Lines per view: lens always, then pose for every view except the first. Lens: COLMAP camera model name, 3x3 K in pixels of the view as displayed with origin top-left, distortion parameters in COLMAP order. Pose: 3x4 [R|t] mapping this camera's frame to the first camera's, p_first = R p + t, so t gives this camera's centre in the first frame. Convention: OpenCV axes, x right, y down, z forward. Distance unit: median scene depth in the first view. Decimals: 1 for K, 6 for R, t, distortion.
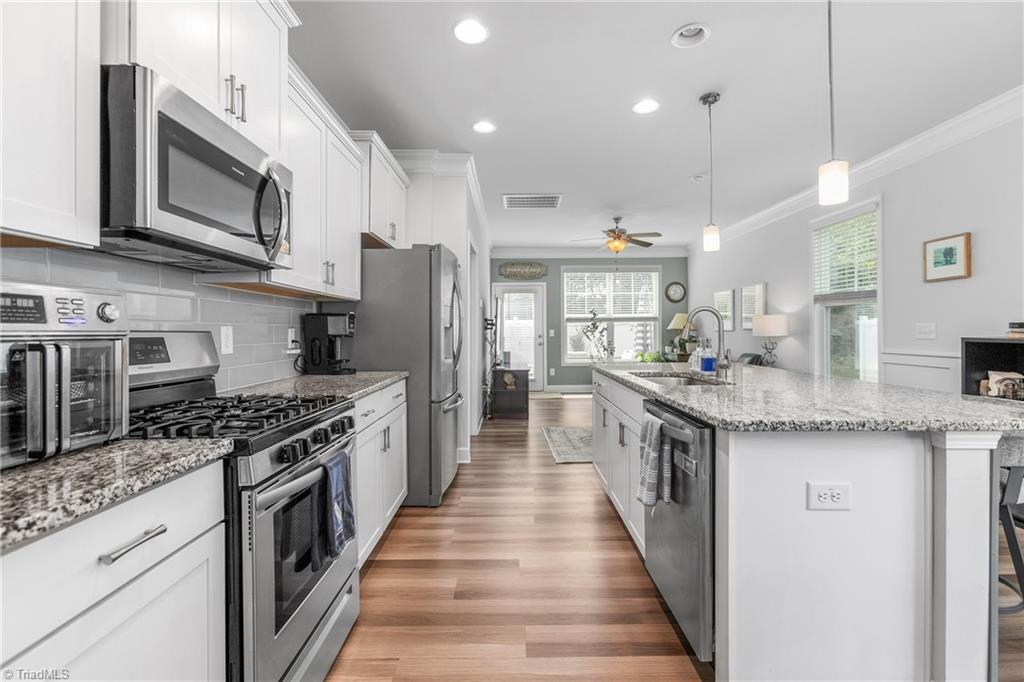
lens RADIAL K [[456.8, 0, 515.7], [0, 456.8, 332.9], [0, 0, 1]] dist [-0.026707, 0.017290]
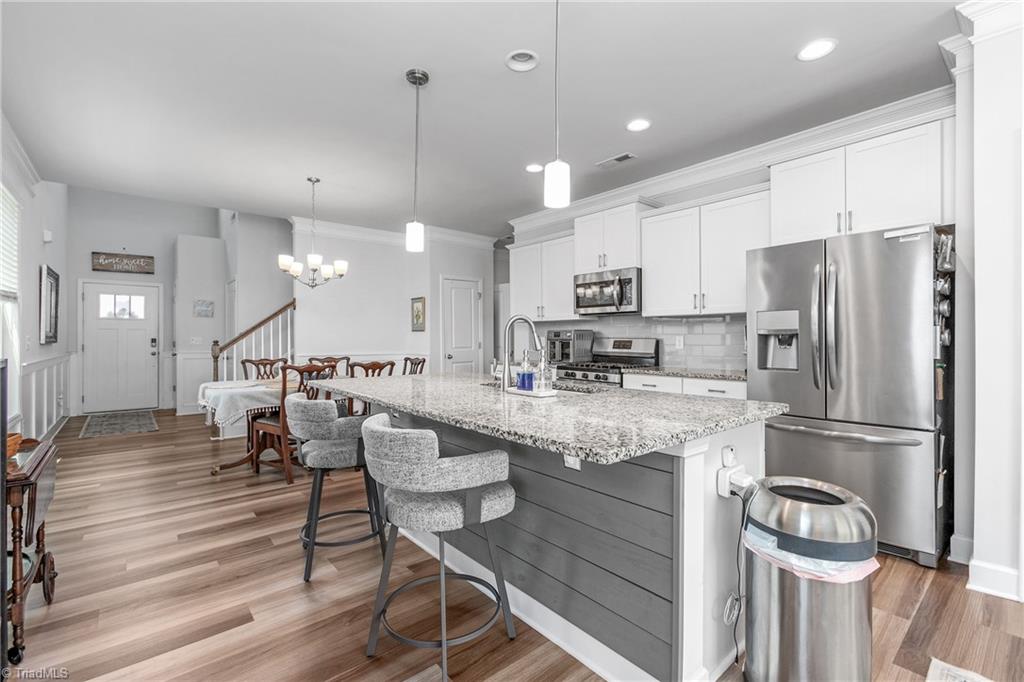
lens RADIAL K [[454.2, 0, 513.3], [0, 454.2, 336.6], [0, 0, 1]] dist [-0.026722, 0.017163]
pose [[-0.766748, 0.004002, -0.641936, 0.320411], [0.002451, 0.999992, 0.003307, -0.005237], [0.641943, 0.000962, -0.766751, 0.532419]]
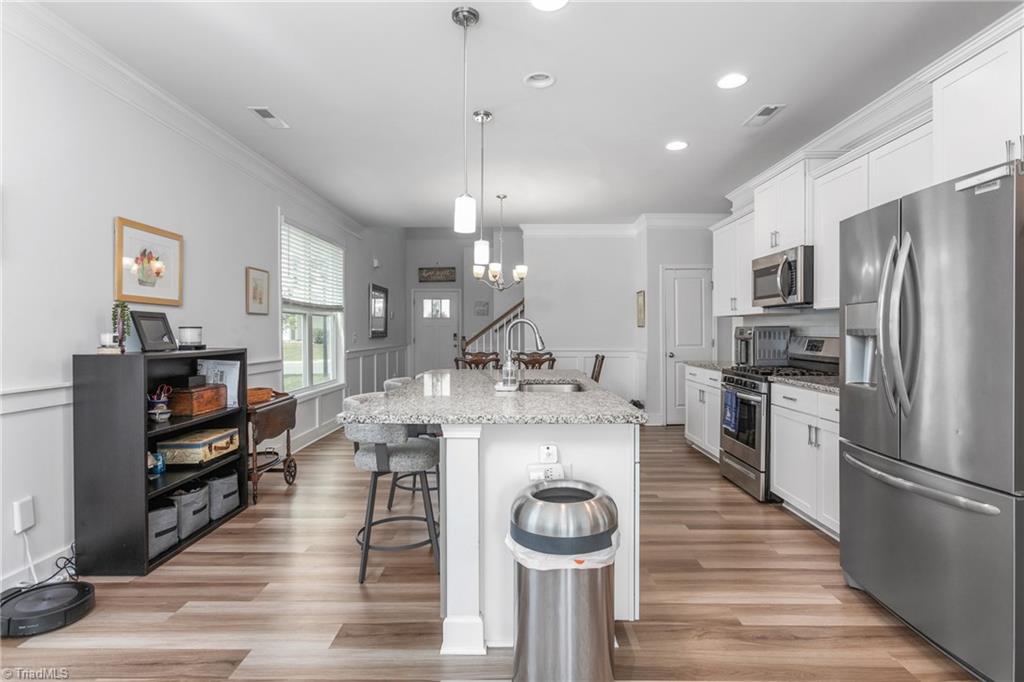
lens RADIAL K [[529.6, 0, 515.5], [0, 529.6, 336.0], [0, 0, 1]] dist [-0.010413, 0.000658]
pose [[-0.999931, 0.006713, 0.009634, 0.130143], [0.006838, 0.999892, 0.013007, -0.010480], [-0.009546, 0.013072, -0.999869, 0.690472]]
